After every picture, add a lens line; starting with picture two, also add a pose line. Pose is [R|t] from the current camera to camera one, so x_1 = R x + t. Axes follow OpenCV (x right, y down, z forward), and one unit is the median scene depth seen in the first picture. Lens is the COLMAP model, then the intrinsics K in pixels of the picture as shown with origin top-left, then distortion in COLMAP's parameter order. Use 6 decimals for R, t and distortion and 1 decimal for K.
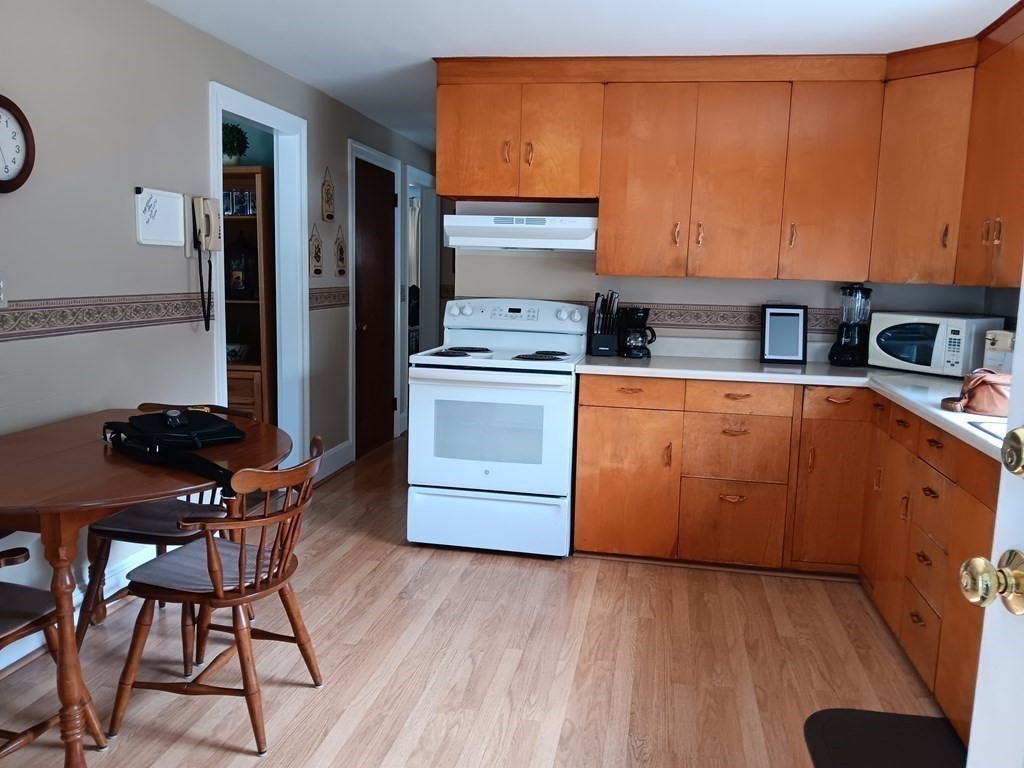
lens RADIAL K [[804.7, 0, 508.8], [0, 804.7, 387.0], [0, 0, 1]] dist [0.037599, -0.071169]
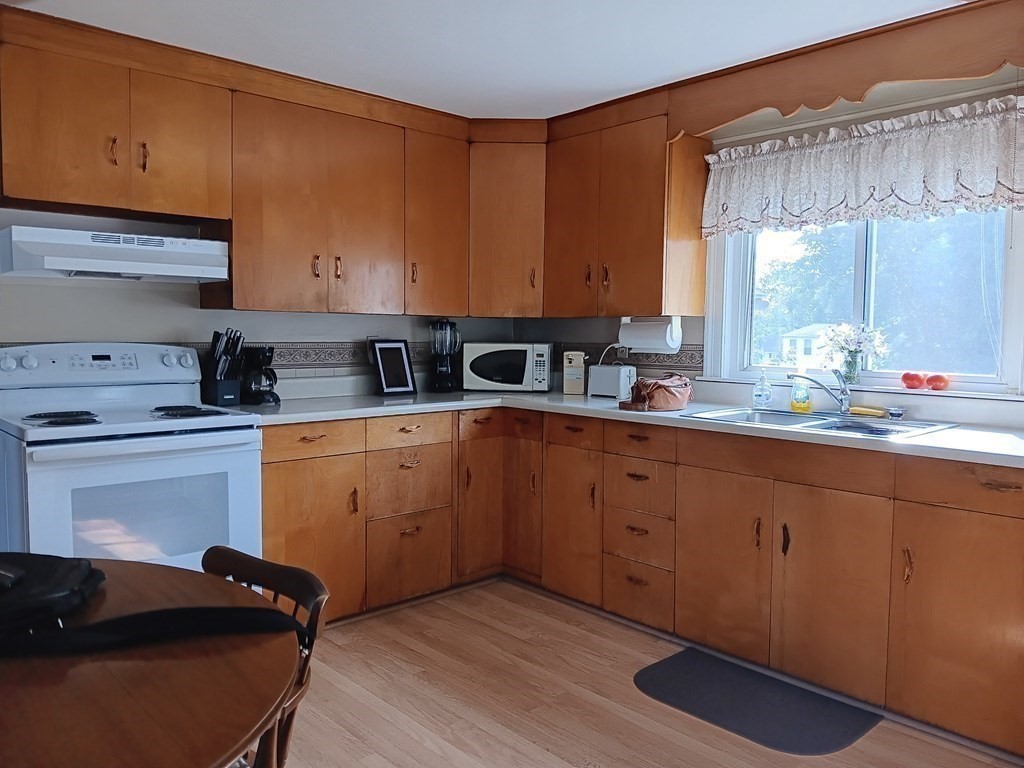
lens RADIAL K [[804.7, 0, 514.1], [0, 804.7, 383.5], [0, 0, 1]] dist [0.037599, -0.071169]
pose [[0.590415, -0.072956, 0.803795, -0.424801], [0.122403, 0.992480, 0.000172, -0.027507], [-0.797764, 0.098286, 0.594906, 0.277514]]
